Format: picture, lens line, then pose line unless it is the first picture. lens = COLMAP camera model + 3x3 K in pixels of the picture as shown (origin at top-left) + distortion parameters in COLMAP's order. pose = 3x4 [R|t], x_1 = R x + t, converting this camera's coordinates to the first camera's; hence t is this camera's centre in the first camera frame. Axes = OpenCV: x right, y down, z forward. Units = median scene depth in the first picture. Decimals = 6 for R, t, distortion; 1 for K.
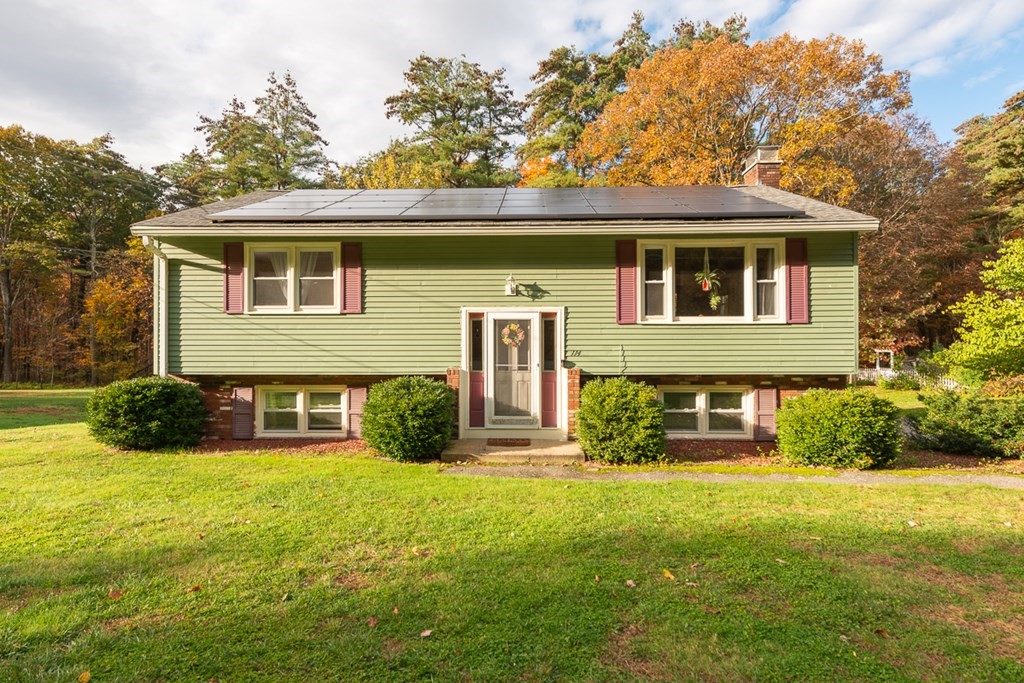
lens RADIAL K [[540.2, 0, 511.5], [0, 540.2, 338.1], [0, 0, 1]] dist [0.001659, 0.000389]
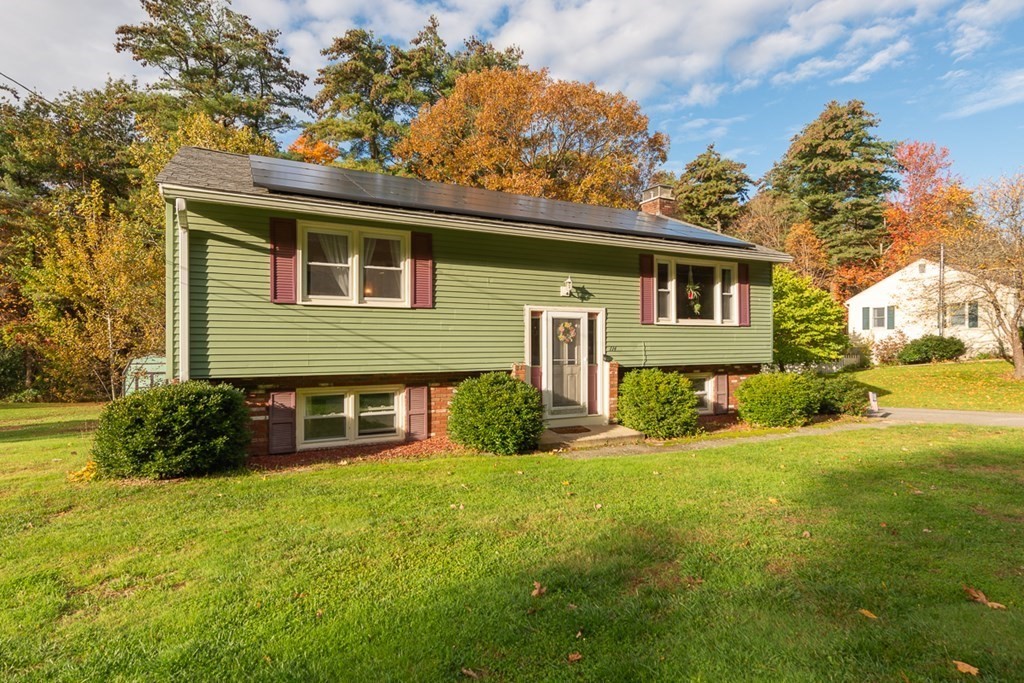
lens RADIAL K [[540.2, 0, 511.5], [0, 540.2, 338.1], [0, 0, 1]] dist [0.001659, 0.000389]
pose [[0.868775, 0.005007, 0.495182, -0.634864], [-0.003908, 0.999987, -0.003255, 0.009881], [-0.495191, 0.000893, 0.868783, 0.100270]]
